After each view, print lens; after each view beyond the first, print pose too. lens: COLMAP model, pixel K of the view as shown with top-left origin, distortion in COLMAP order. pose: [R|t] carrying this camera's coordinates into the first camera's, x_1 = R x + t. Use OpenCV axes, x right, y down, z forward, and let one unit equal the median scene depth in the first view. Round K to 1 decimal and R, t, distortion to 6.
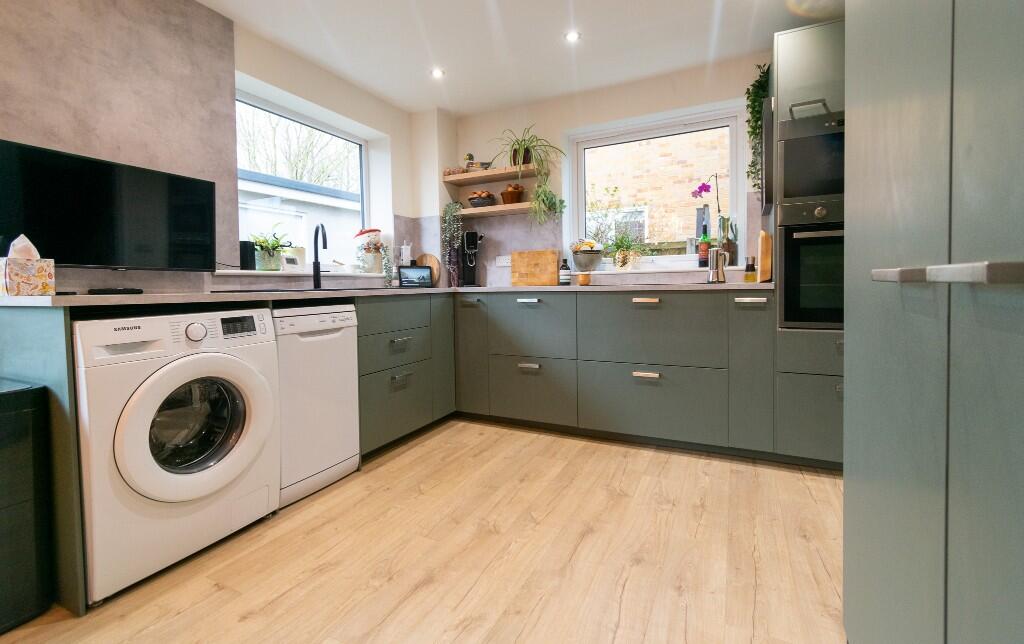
lens RADIAL K [[454.1, 0, 498.8], [0, 454.1, 299.4], [0, 0, 1]] dist [0.000602, 0.000116]
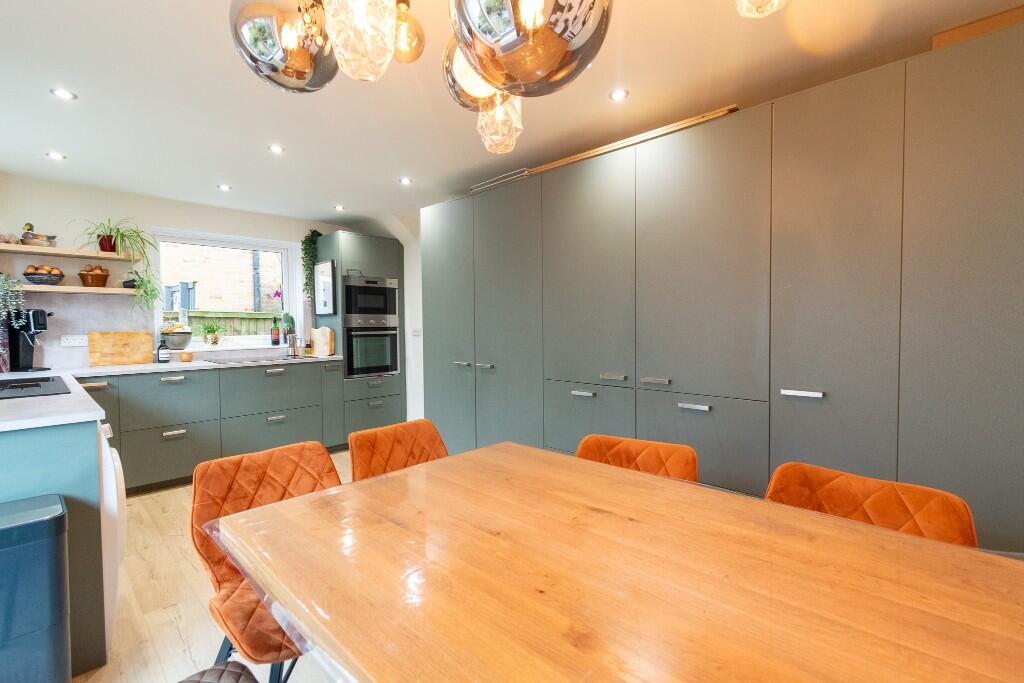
lens RADIAL K [[452.1, 0, 526.2], [0, 452.1, 340.2], [0, 0, 1]] dist [0.001637, 0.000108]
pose [[0.266540, -0.019904, 0.963618, -0.987208], [0.036991, 0.999261, 0.010408, -0.090353], [-0.963114, 0.032871, 0.267080, -0.267333]]
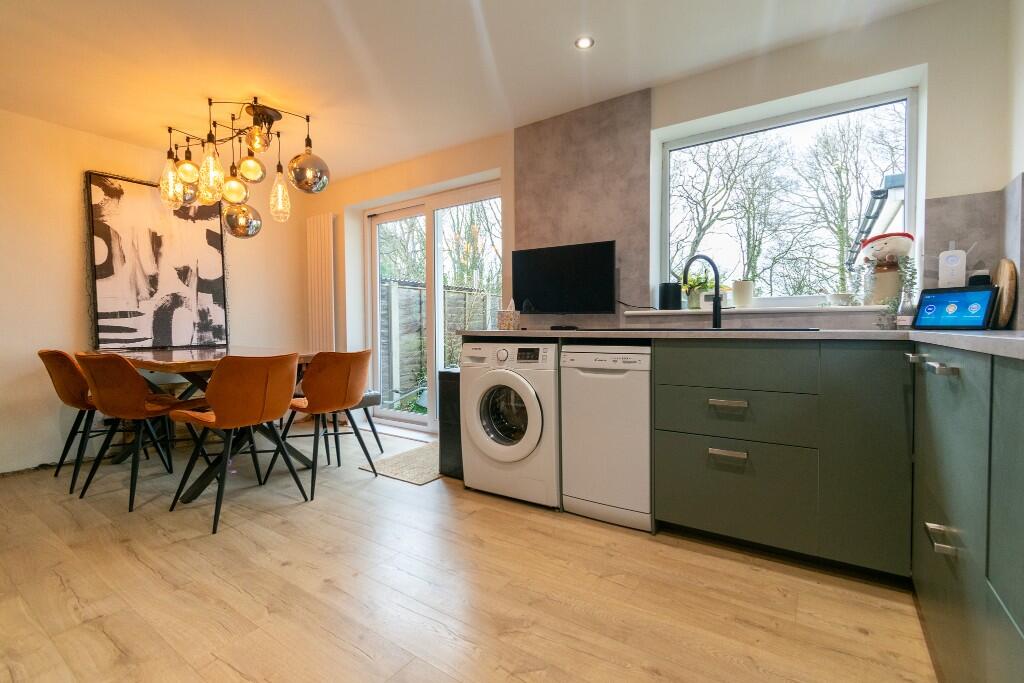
lens RADIAL K [[452.1, 0, 526.2], [0, 452.1, 340.2], [0, 0, 1]] dist [0.001637, 0.000108]
pose [[-0.111053, 0.043597, -0.992858, 0.562329], [-0.025846, 0.998573, 0.046739, -0.035361], [0.993478, 0.030852, -0.109768, 0.814817]]
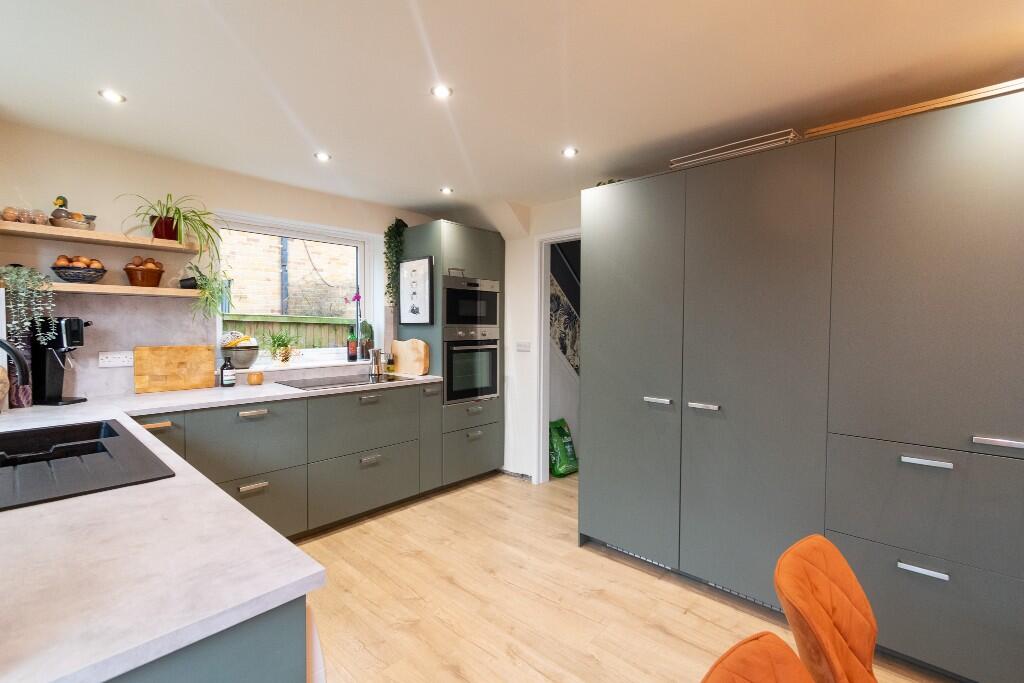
lens RADIAL K [[452.1, 0, 526.2], [0, 452.1, 340.2], [0, 0, 1]] dist [0.001637, 0.000108]
pose [[0.247333, -0.013117, 0.968842, -0.771578], [0.022642, 0.999714, 0.007755, -0.157638], [-0.968666, 0.020018, 0.247560, 0.308015]]
